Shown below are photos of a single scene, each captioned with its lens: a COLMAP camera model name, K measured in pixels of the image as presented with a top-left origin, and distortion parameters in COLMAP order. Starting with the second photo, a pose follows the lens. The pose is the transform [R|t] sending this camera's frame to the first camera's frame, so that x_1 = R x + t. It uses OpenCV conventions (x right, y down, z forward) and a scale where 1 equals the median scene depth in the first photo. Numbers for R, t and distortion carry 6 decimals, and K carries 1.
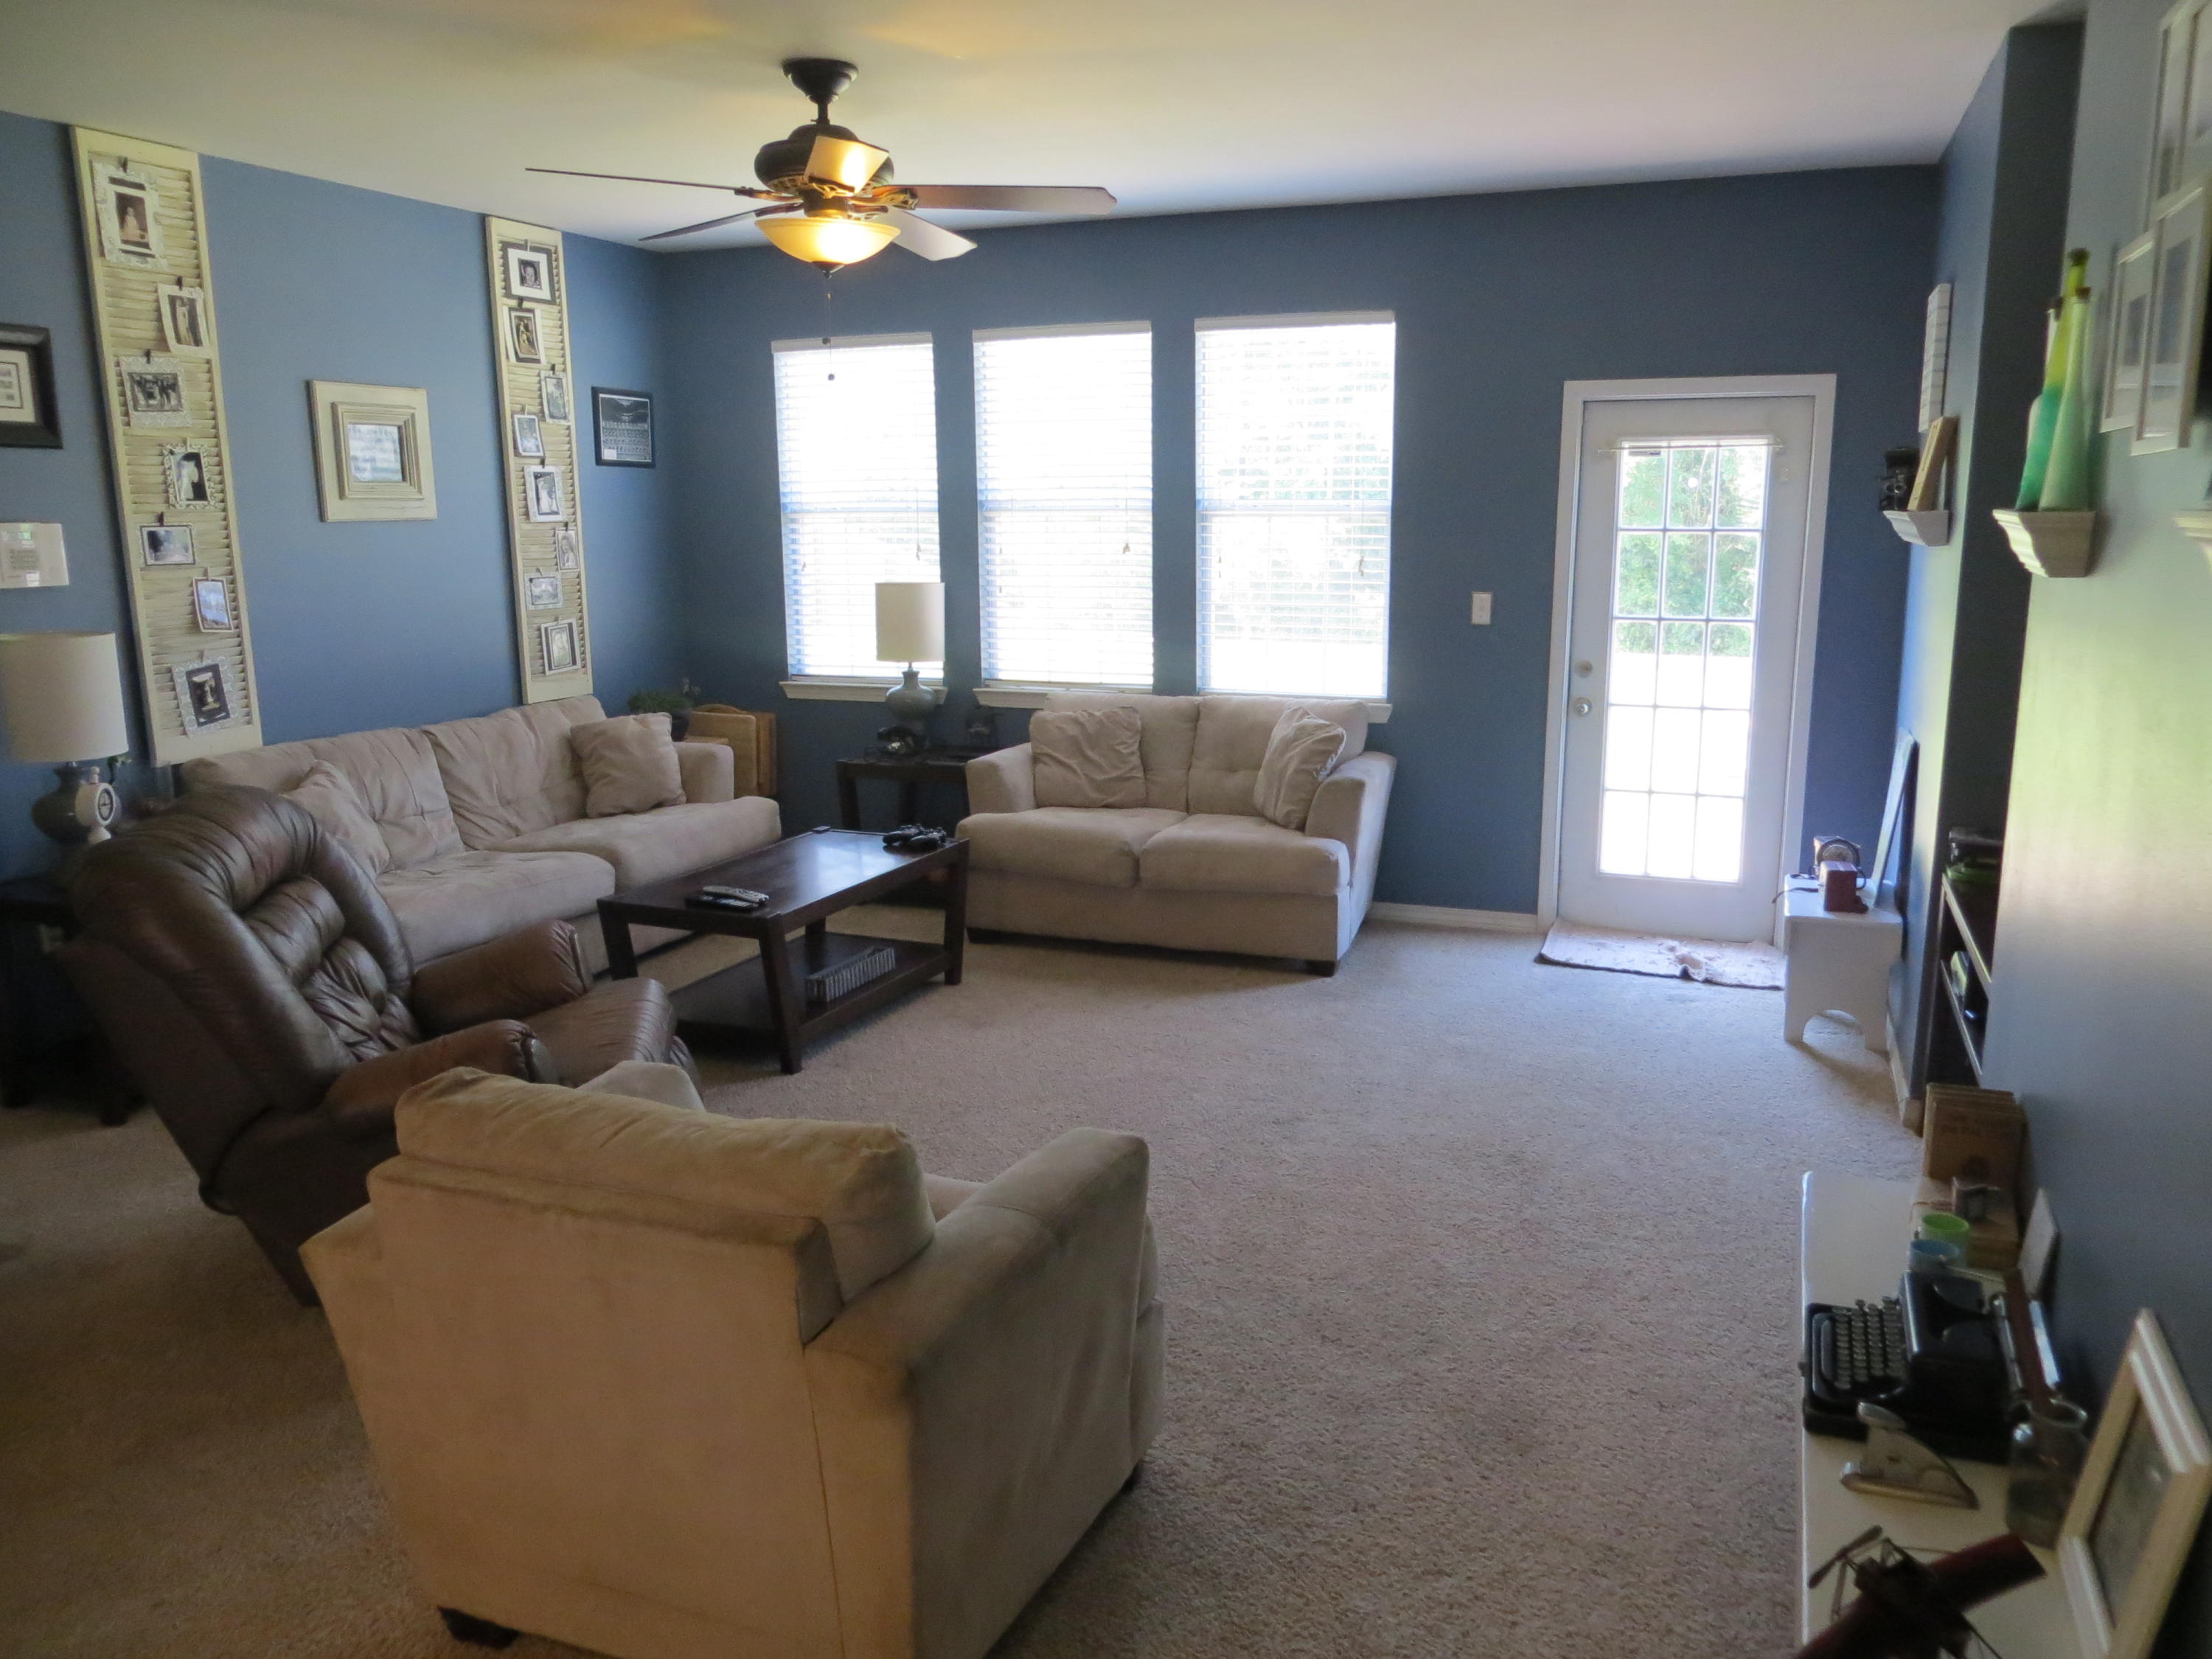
lens RADIAL K [[1659.6, 0, 1102.4], [0, 1659.6, 822.0], [0, 0, 1]] dist [-0.019175, 0.002678]
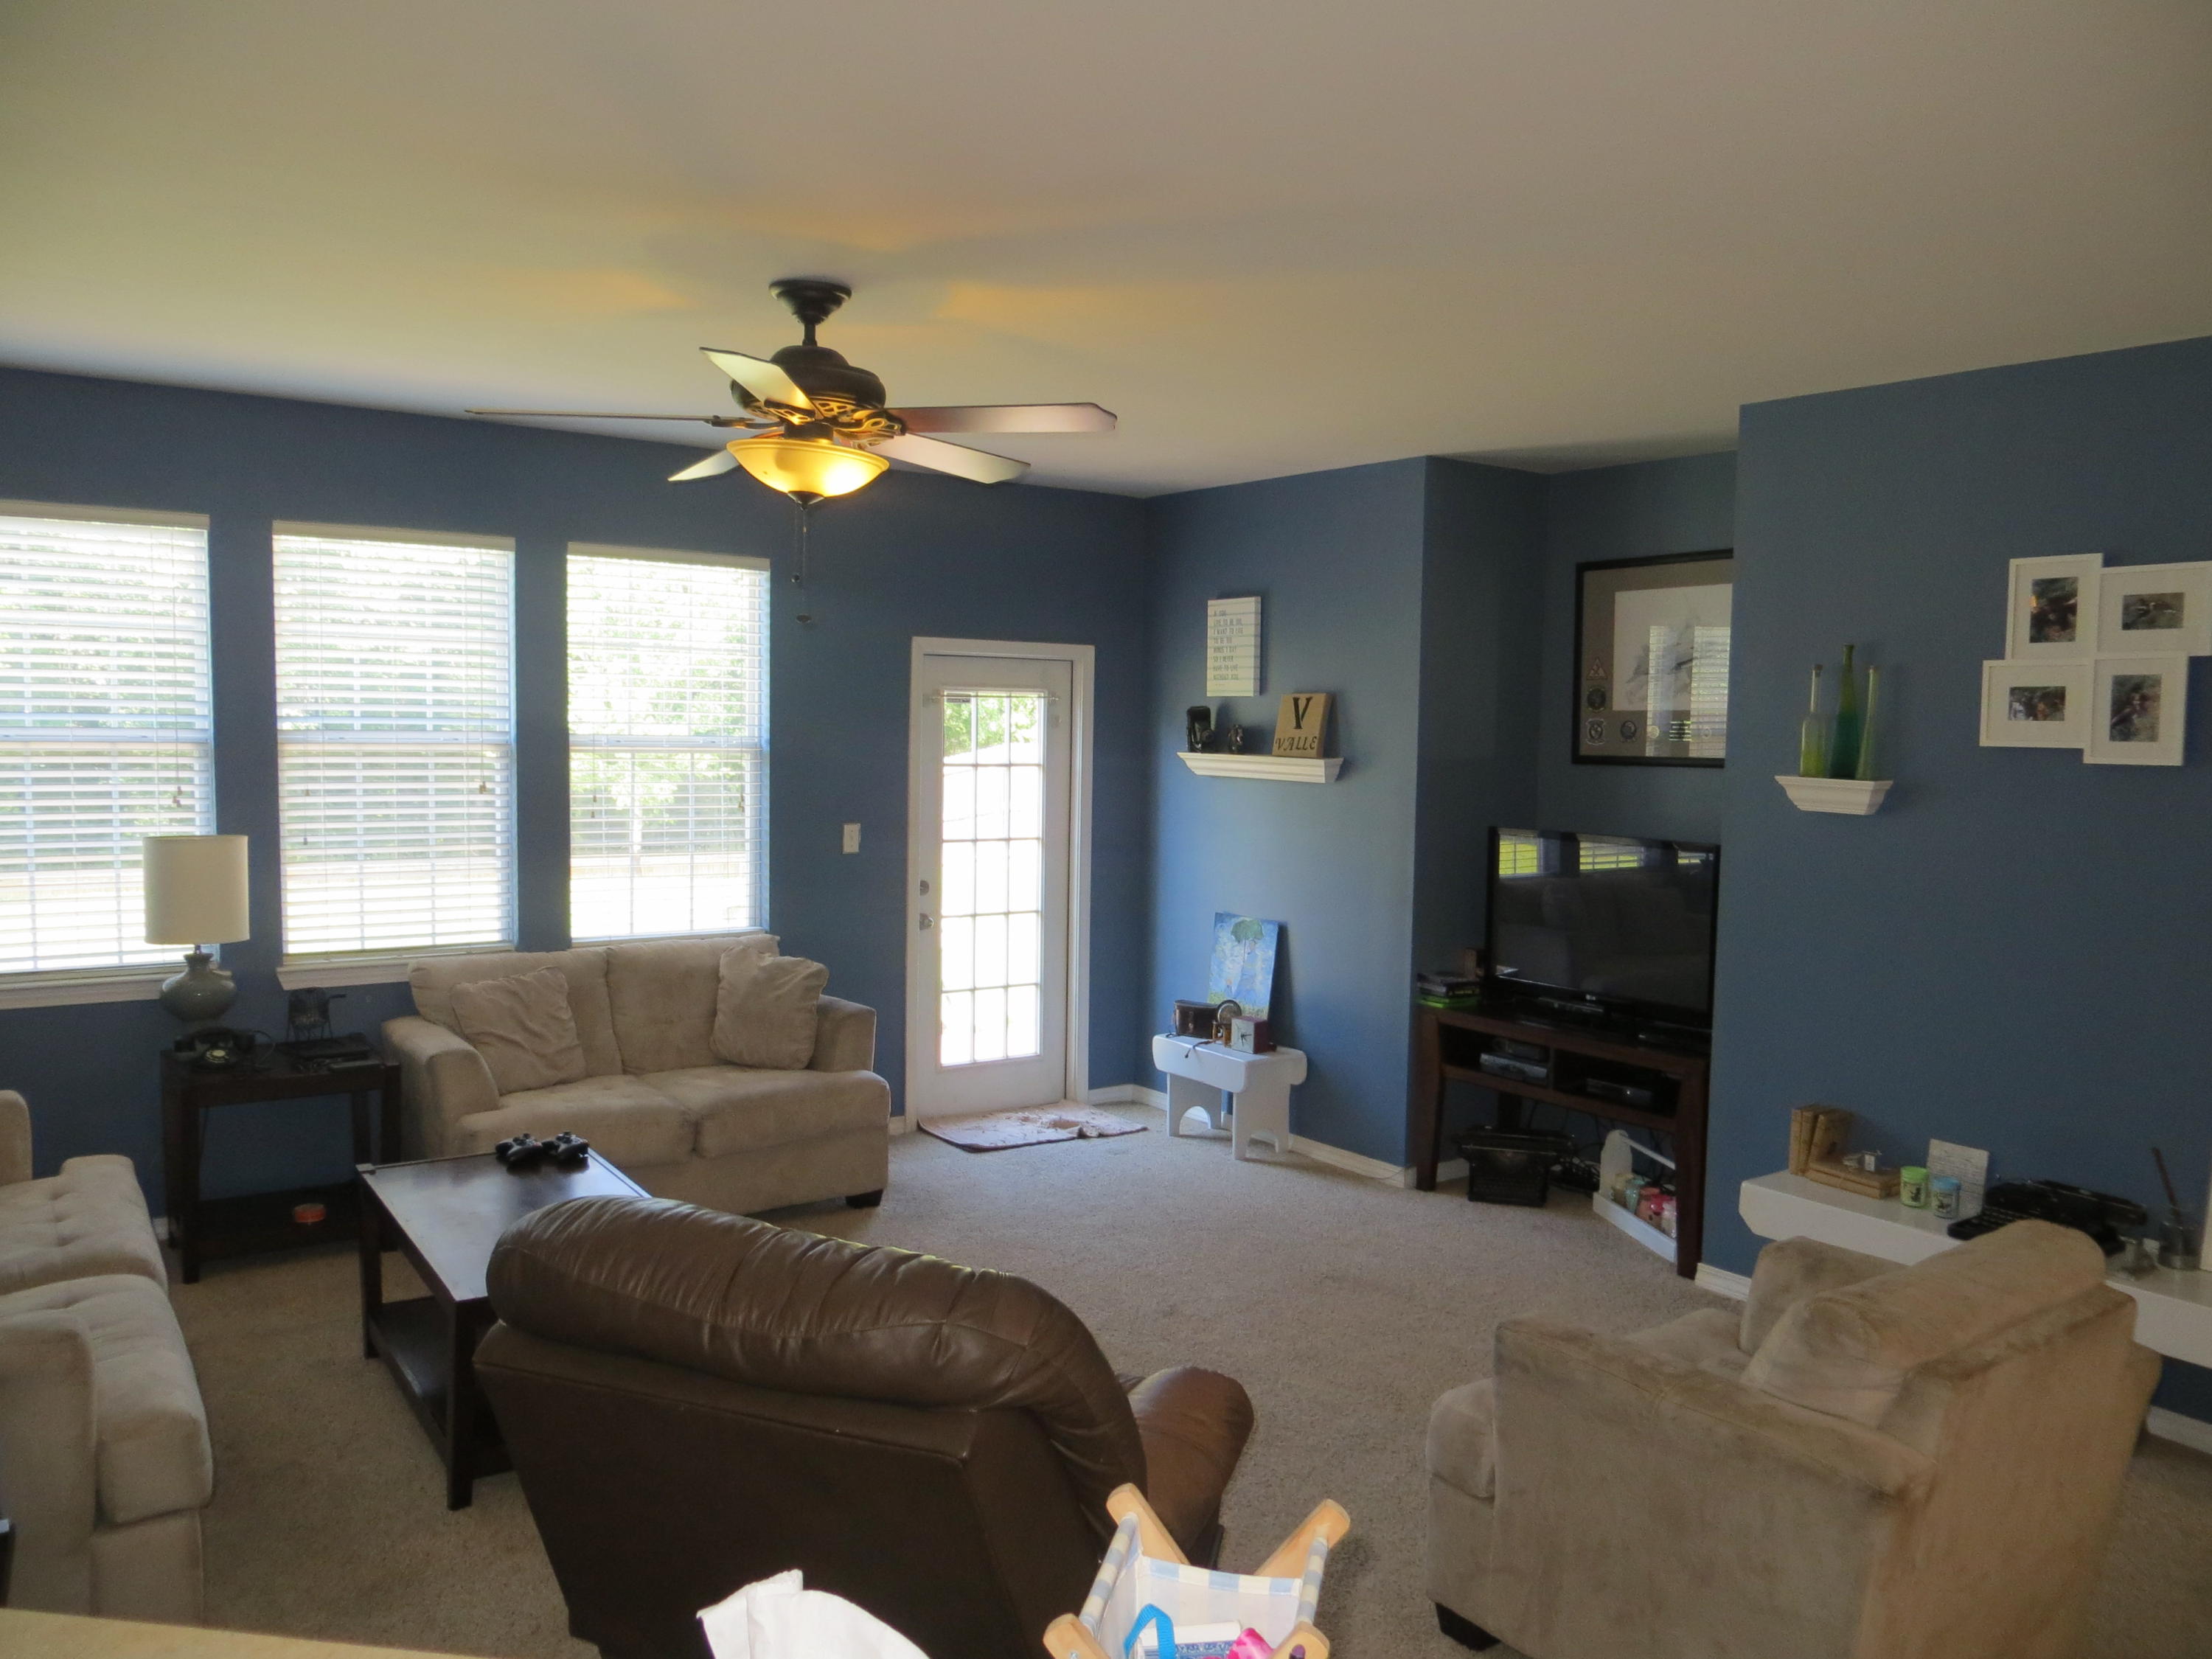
lens RADIAL K [[1659.6, 0, 1106.1], [0, 1659.6, 842.0], [0, 0, 1]] dist [-0.019175, 0.002678]
pose [[0.544467, -0.045961, 0.837522, -0.580260], [0.133818, 0.990468, -0.032639, -0.069593], [-0.828039, 0.129847, 0.545428, 0.278093]]
